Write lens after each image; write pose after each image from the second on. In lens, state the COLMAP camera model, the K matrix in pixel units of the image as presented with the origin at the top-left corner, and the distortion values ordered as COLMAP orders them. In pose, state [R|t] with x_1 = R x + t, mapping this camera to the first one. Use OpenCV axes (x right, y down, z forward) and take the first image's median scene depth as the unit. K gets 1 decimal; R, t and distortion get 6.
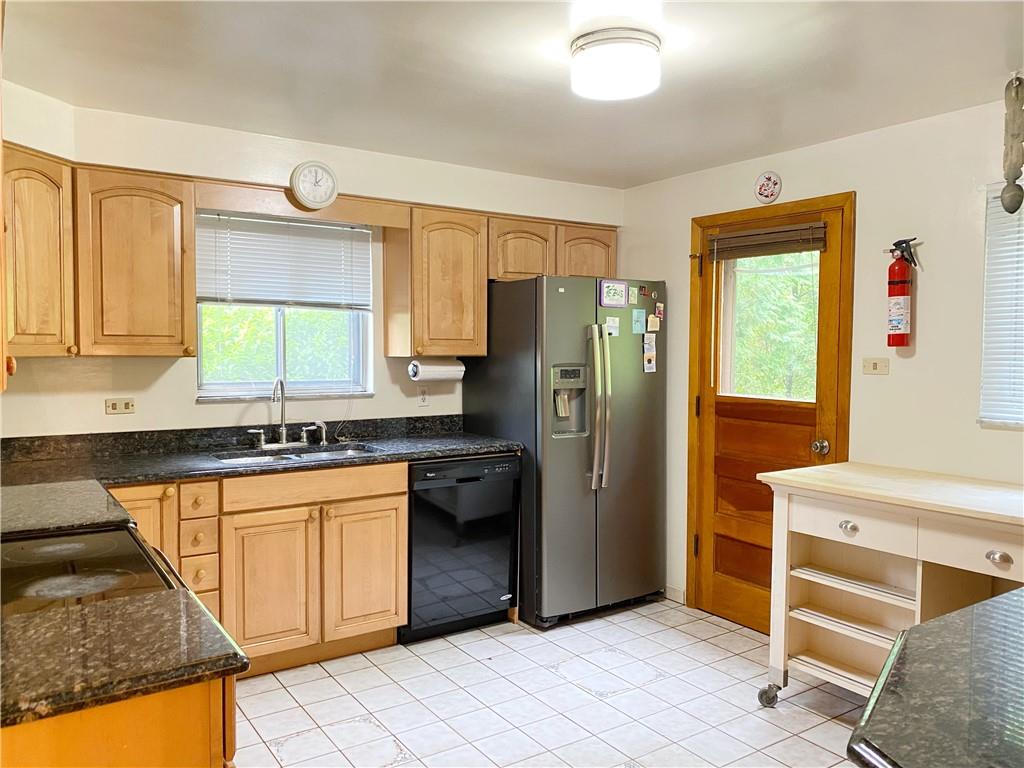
lens RADIAL K [[783.4, 0, 516.9], [0, 783.4, 382.9], [0, 0, 1]] dist [0.028885, -0.023532]
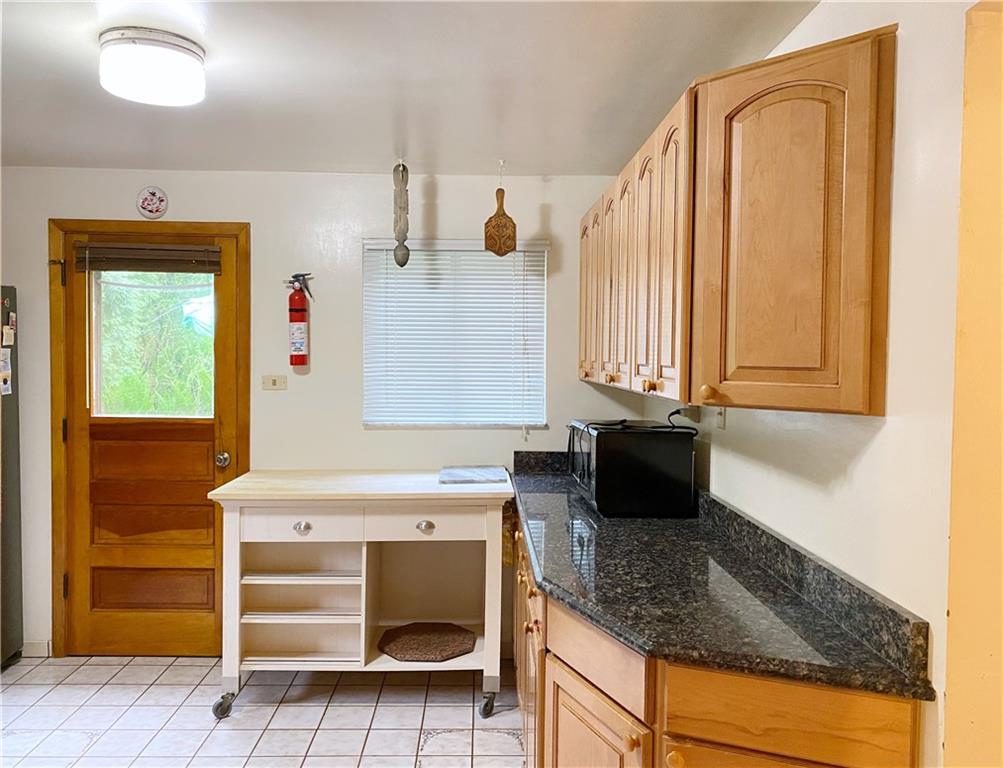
lens RADIAL K [[774.2, 0, 500.2], [0, 774.2, 379.9], [0, 0, 1]] dist [0.029000, -0.032853]
pose [[0.547653, -0.027364, 0.836258, -0.281161], [0.032405, 0.999409, 0.011481, -0.025814], [-0.836078, 0.020811, 0.548216, 0.115473]]
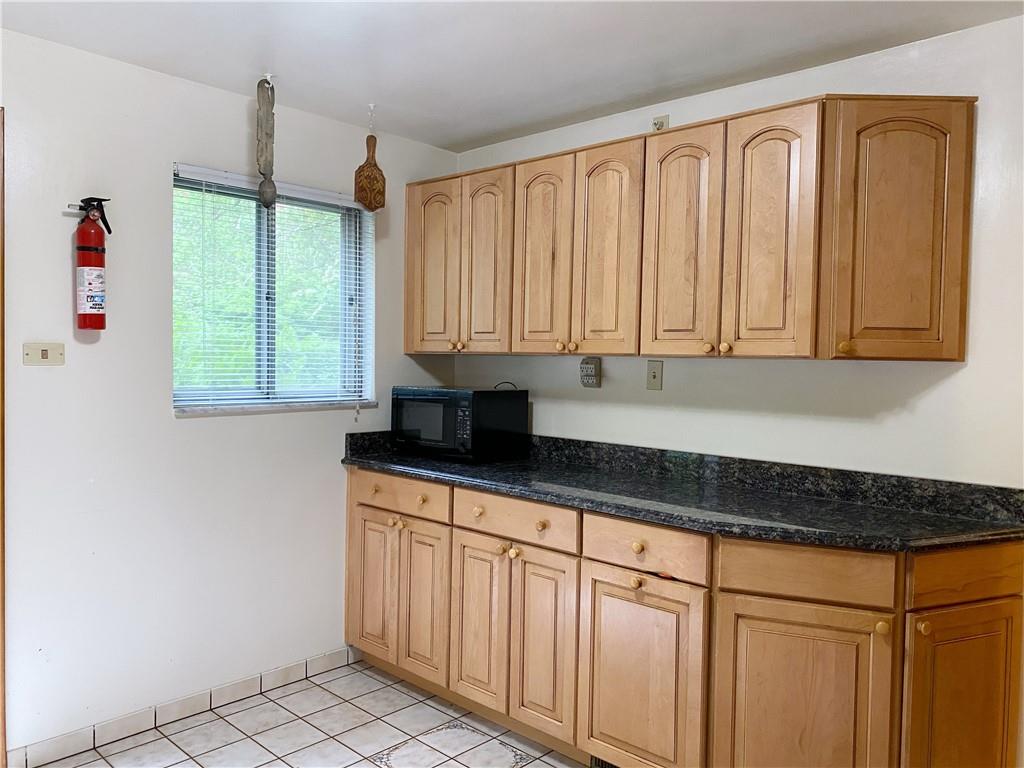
lens RADIAL K [[783.4, 0, 512.2], [0, 783.4, 384.6], [0, 0, 1]] dist [0.028885, -0.023532]
pose [[-0.209985, -0.041998, 0.976802, -0.359373], [0.026499, 0.998465, 0.048626, -0.016098], [-0.977345, 0.036095, -0.208550, 0.683068]]
